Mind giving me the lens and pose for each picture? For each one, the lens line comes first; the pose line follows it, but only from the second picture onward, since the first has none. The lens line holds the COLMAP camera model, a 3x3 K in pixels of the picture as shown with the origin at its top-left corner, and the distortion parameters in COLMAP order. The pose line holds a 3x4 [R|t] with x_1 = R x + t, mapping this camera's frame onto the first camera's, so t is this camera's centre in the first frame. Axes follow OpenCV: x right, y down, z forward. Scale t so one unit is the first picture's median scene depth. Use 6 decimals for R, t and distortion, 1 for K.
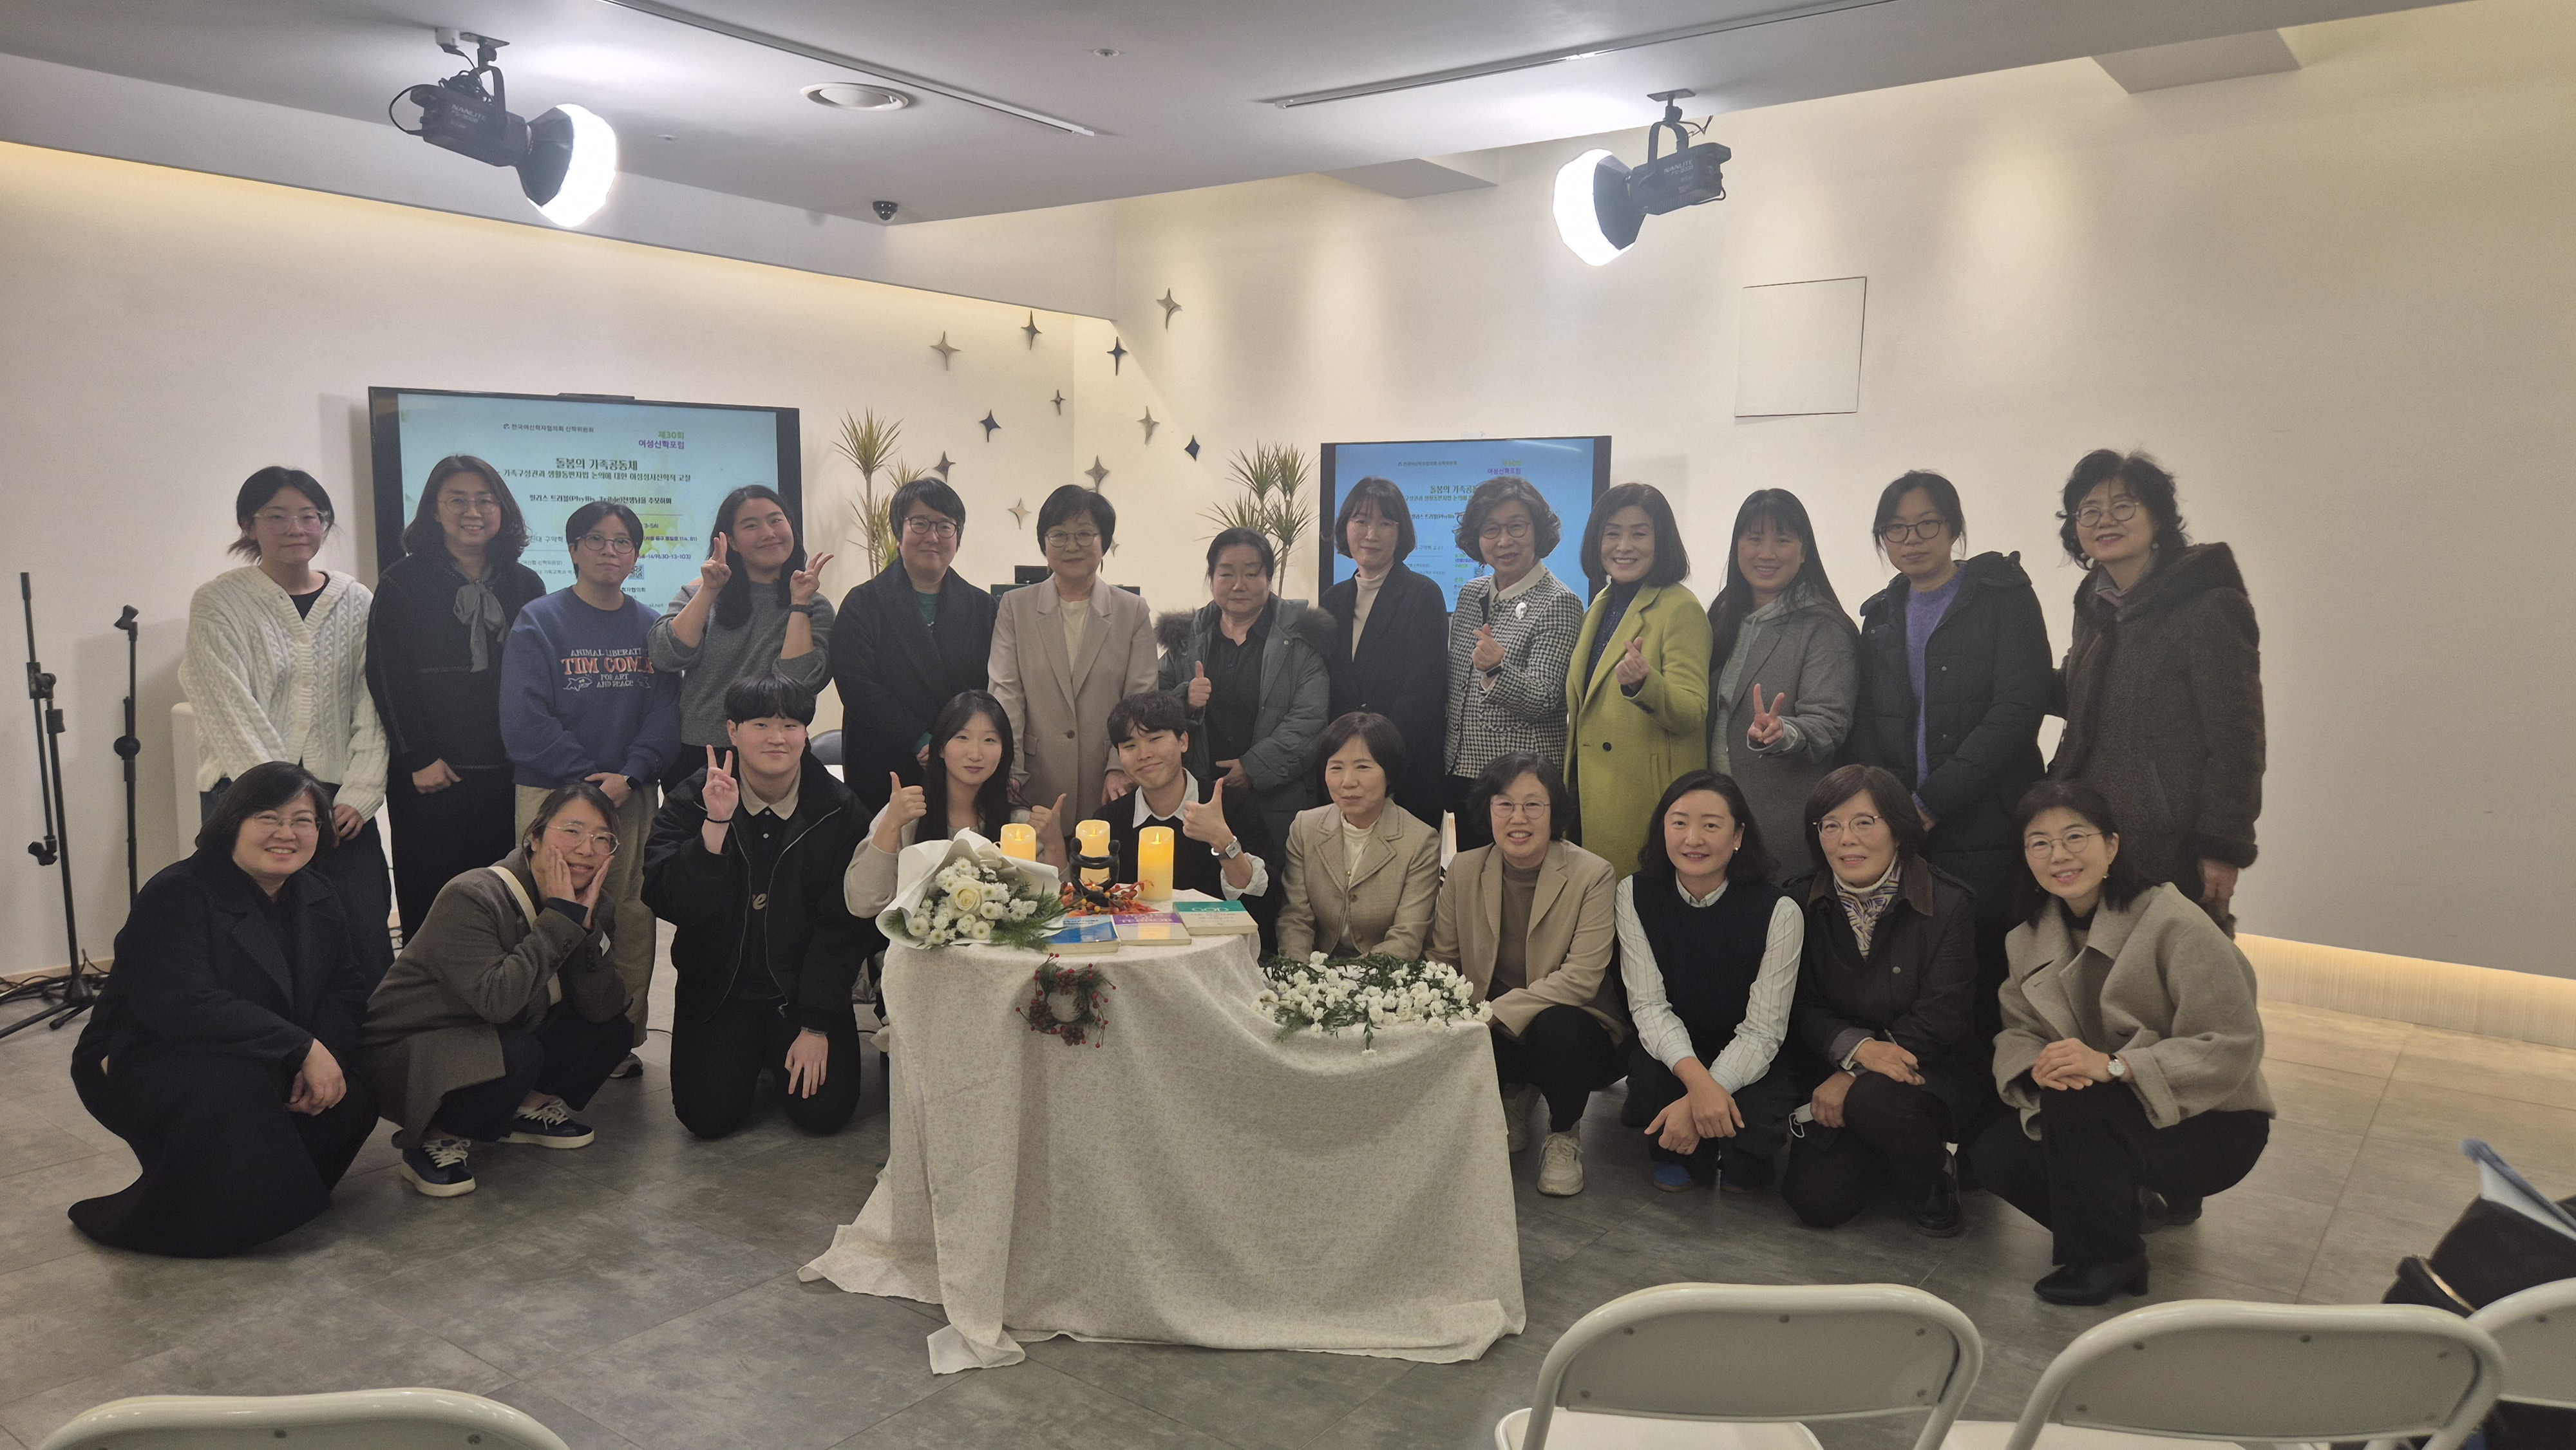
lens RADIAL K [[1713.8, 0, 1288.9], [0, 1713.8, 729.6], [0, 0, 1]] dist [0.005872, 0.000074]
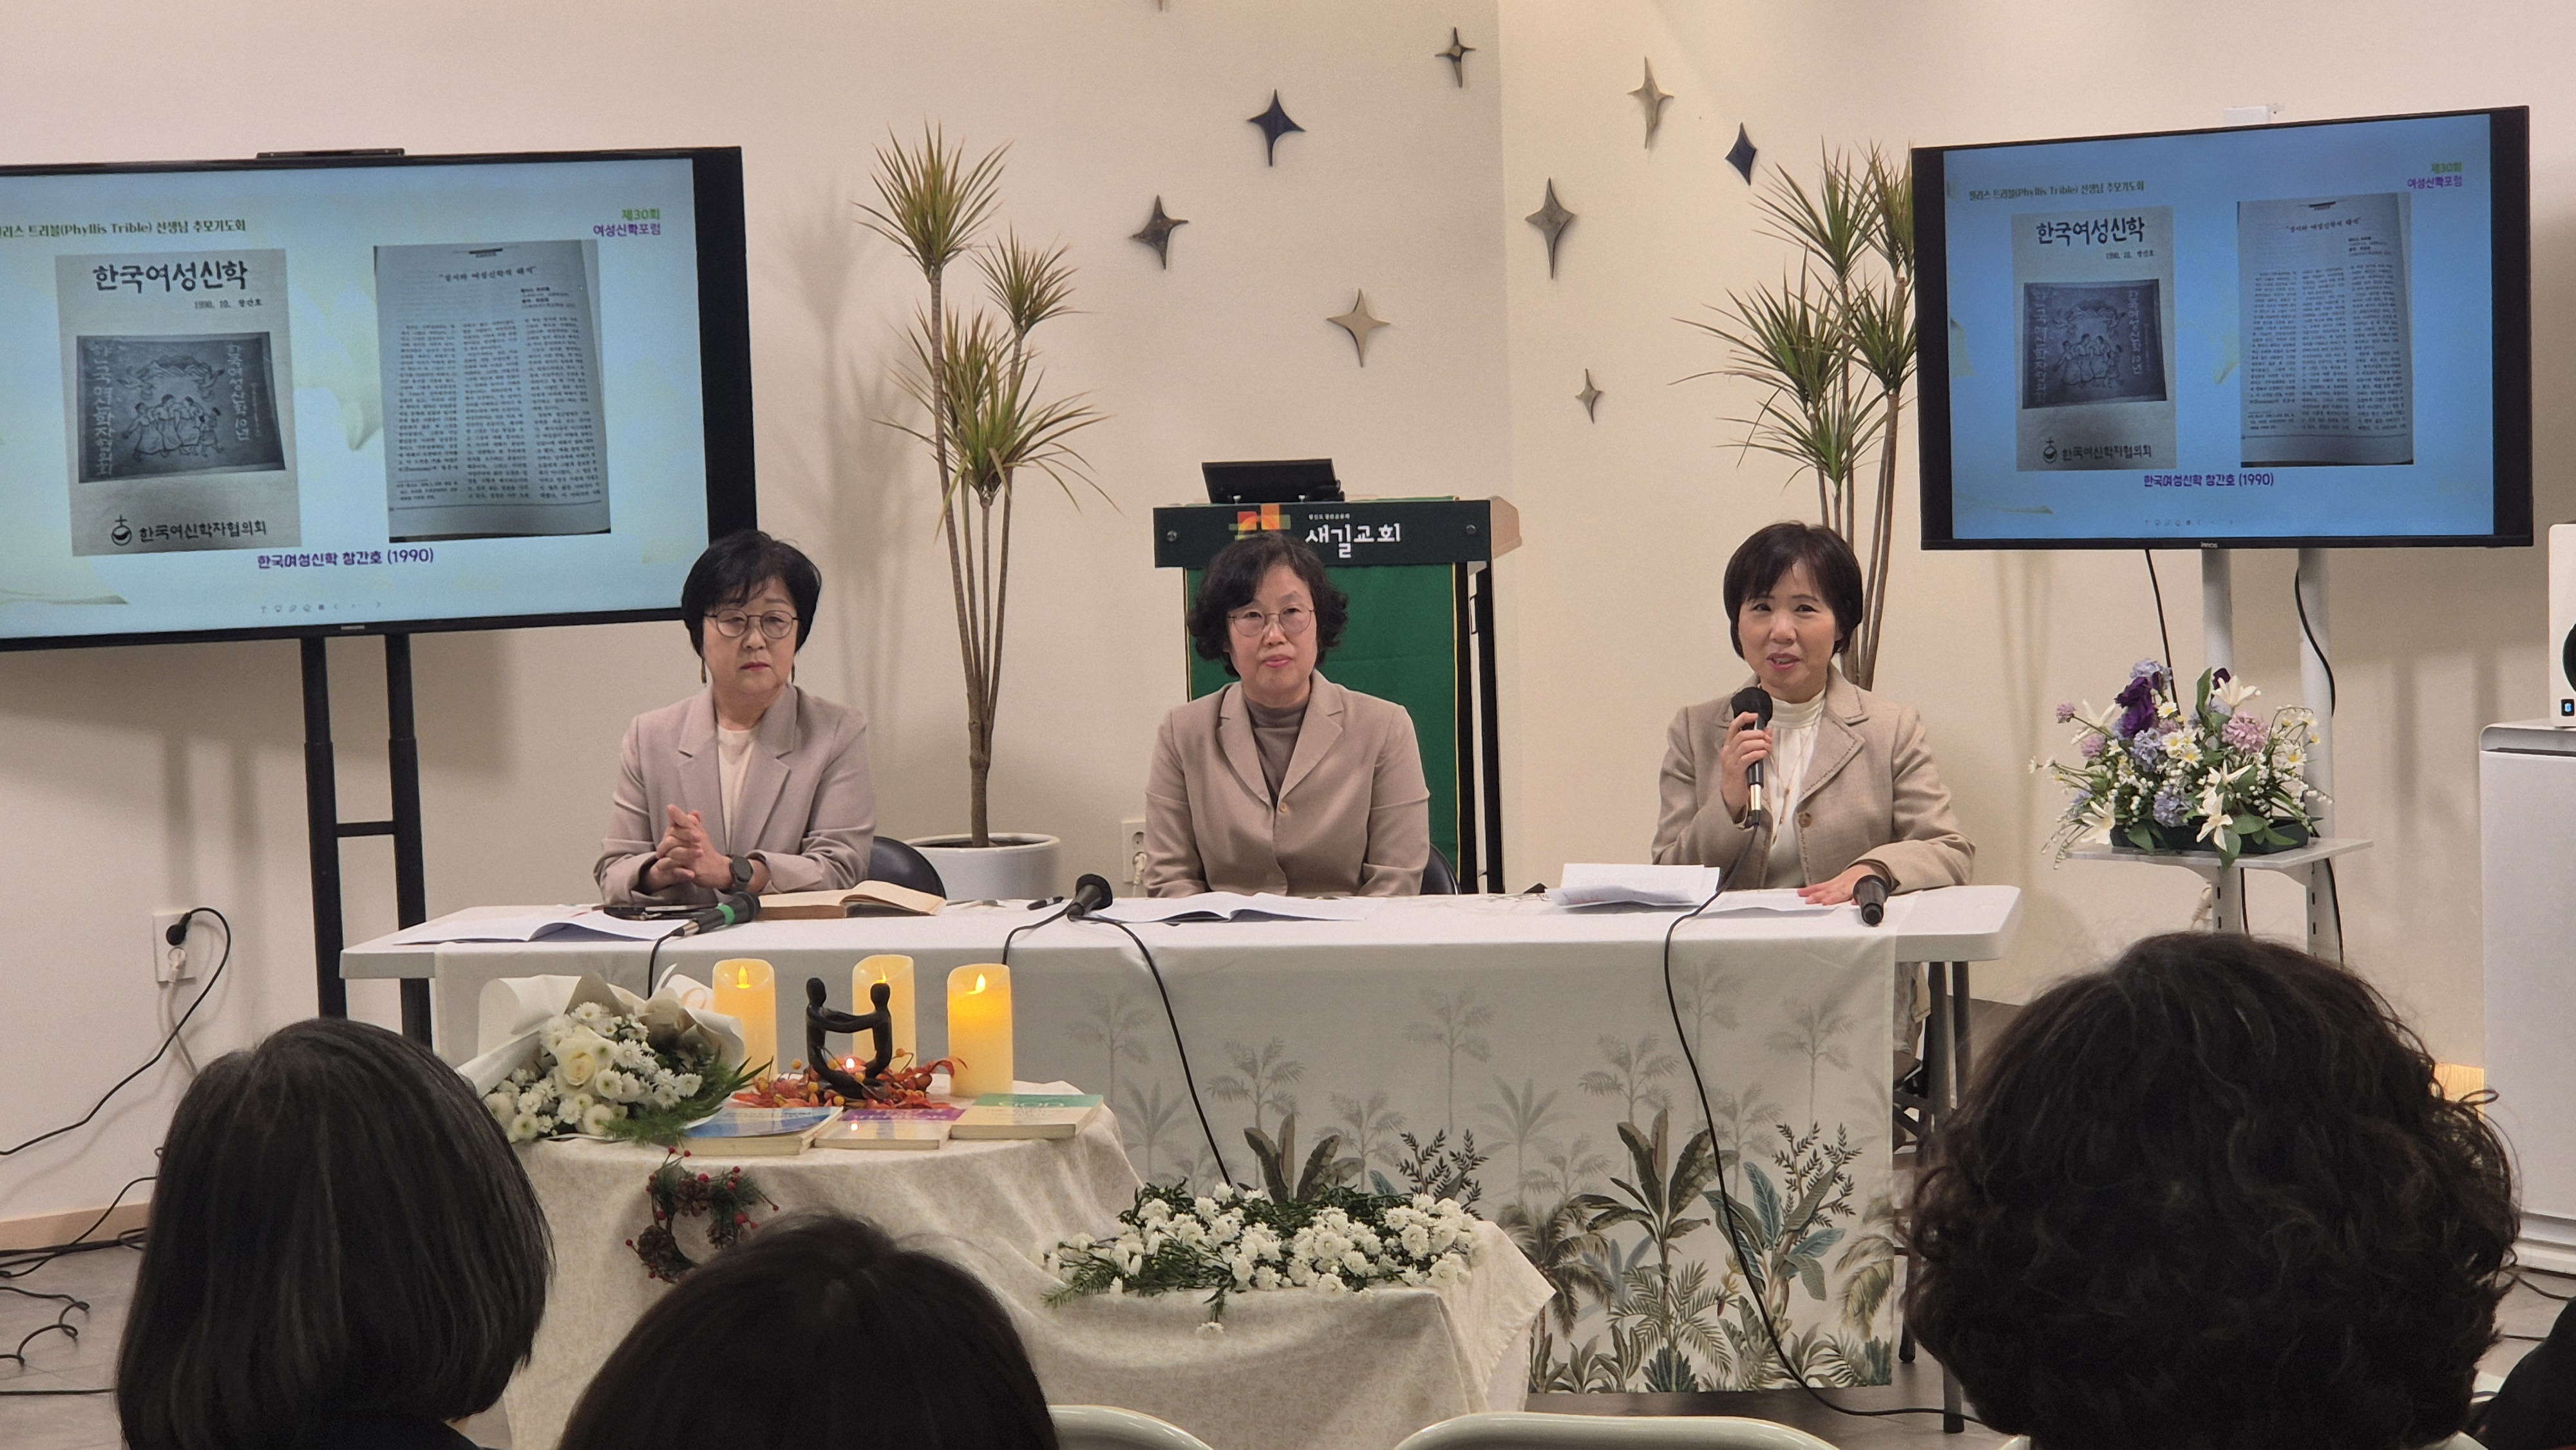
lens RADIAL K [[5227.7, 0, 1287.9], [0, 5227.7, 724.0], [0, 0, 1]] dist [-0.035418, 0.000000]
pose [[0.955430, -0.021137, -0.294460, 0.582984], [0.011800, 0.999371, -0.033449, 0.042026], [0.294982, 0.028484, 0.955078, -0.668311]]
